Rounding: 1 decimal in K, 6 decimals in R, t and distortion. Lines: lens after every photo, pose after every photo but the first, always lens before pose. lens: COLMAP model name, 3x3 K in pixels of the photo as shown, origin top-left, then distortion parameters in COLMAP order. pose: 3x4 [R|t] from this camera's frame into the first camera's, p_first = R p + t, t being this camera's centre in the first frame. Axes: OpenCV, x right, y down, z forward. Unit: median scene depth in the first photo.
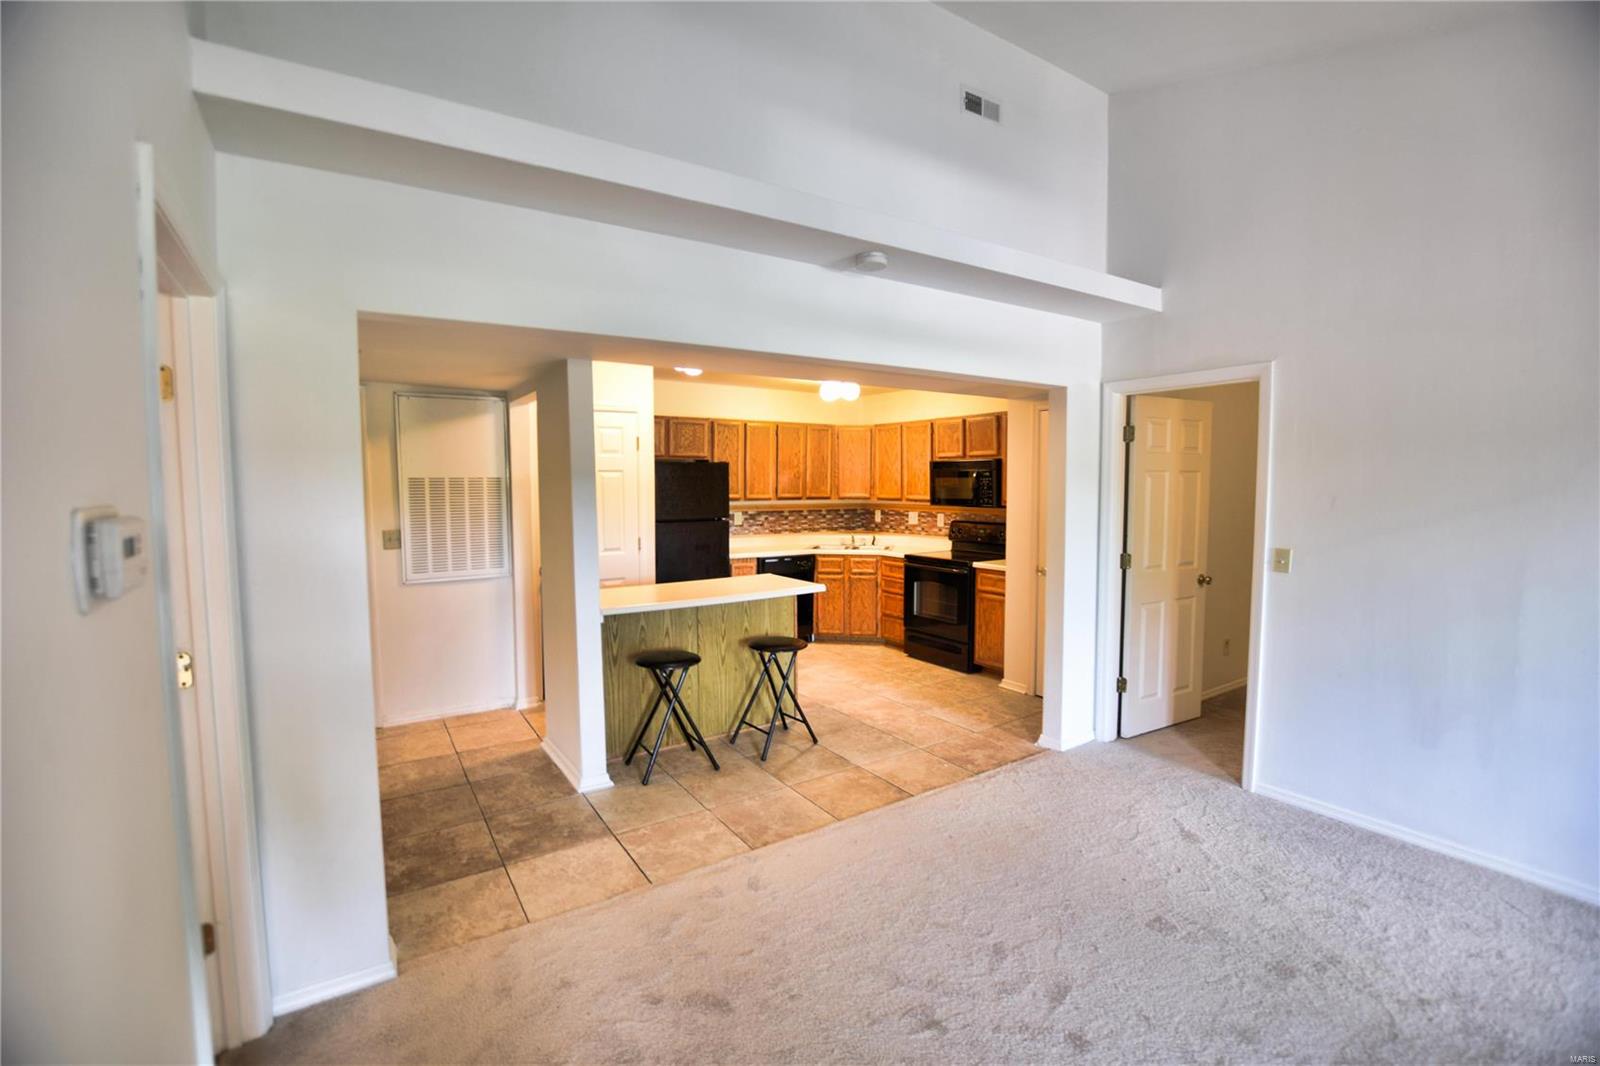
lens RADIAL K [[711.2, 0, 801.1], [0, 711.2, 531.8], [0, 0, 1]] dist [-0.025489, 0.002518]
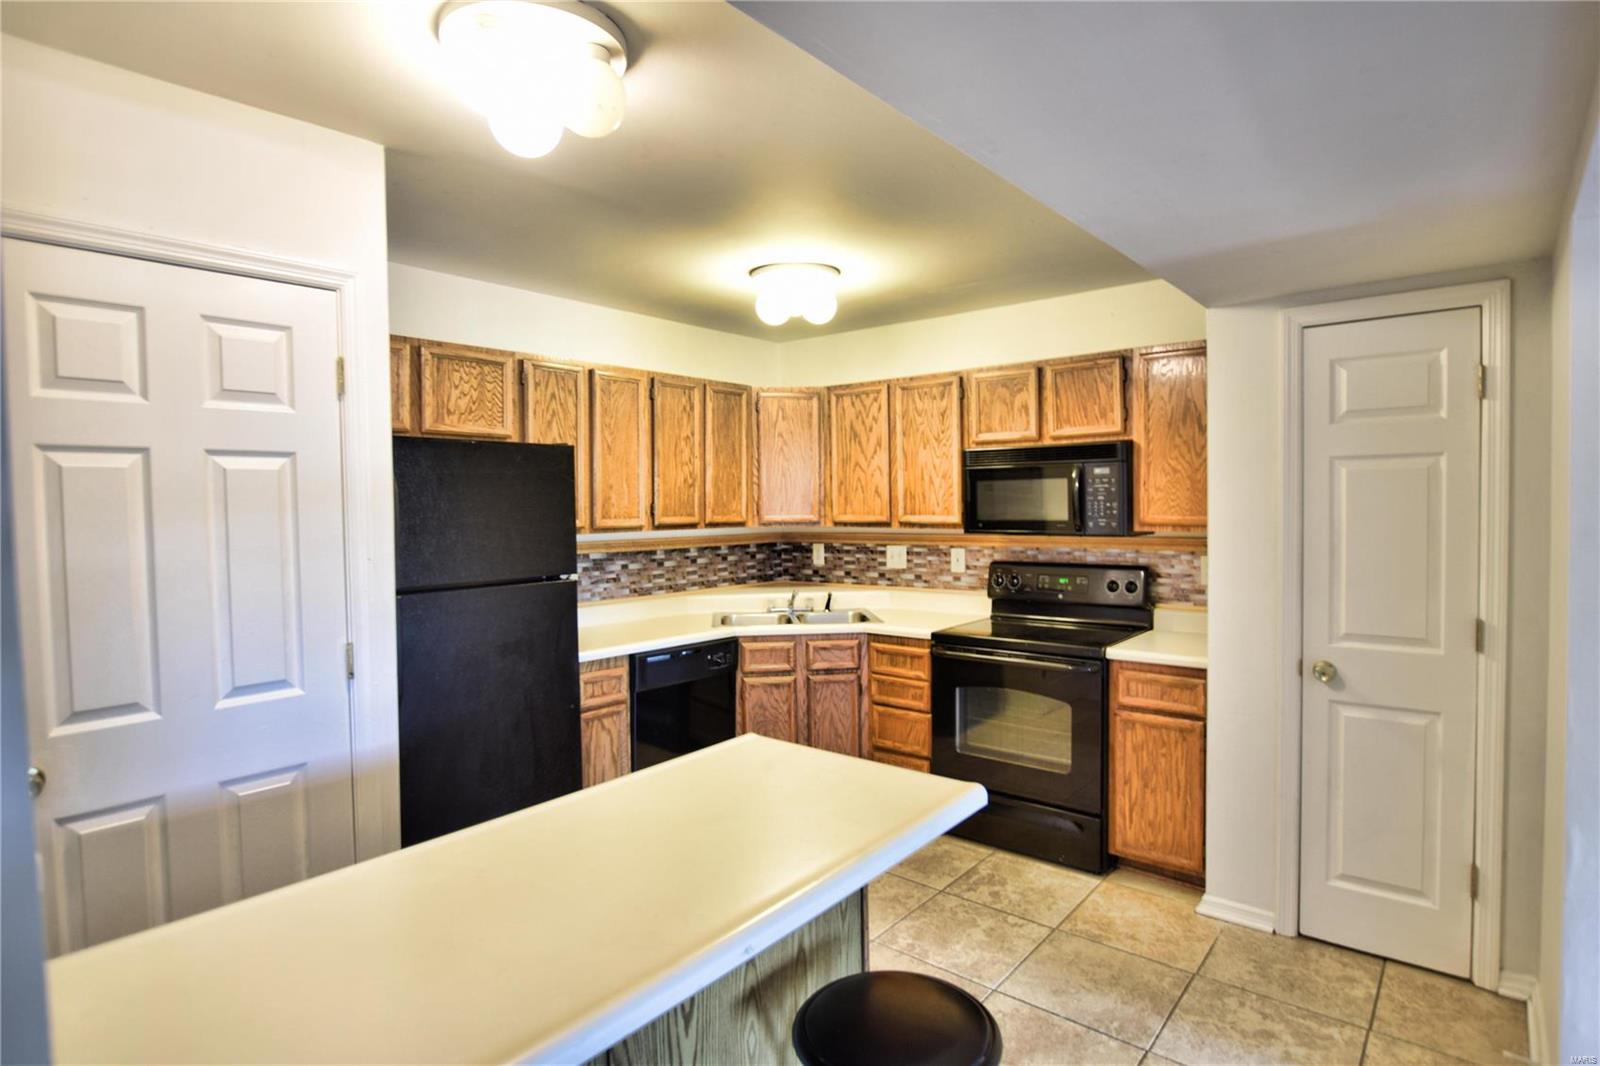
lens RADIAL K [[826.9, 0, 798.5], [0, 826.9, 533.1], [0, 0, 1]] dist [-0.025685, 0.000228]
pose [[0.960618, -0.021755, 0.277021, -0.098918], [0.032445, 0.998893, -0.034066, -0.020119], [-0.275973, 0.041712, 0.960260, 0.432483]]
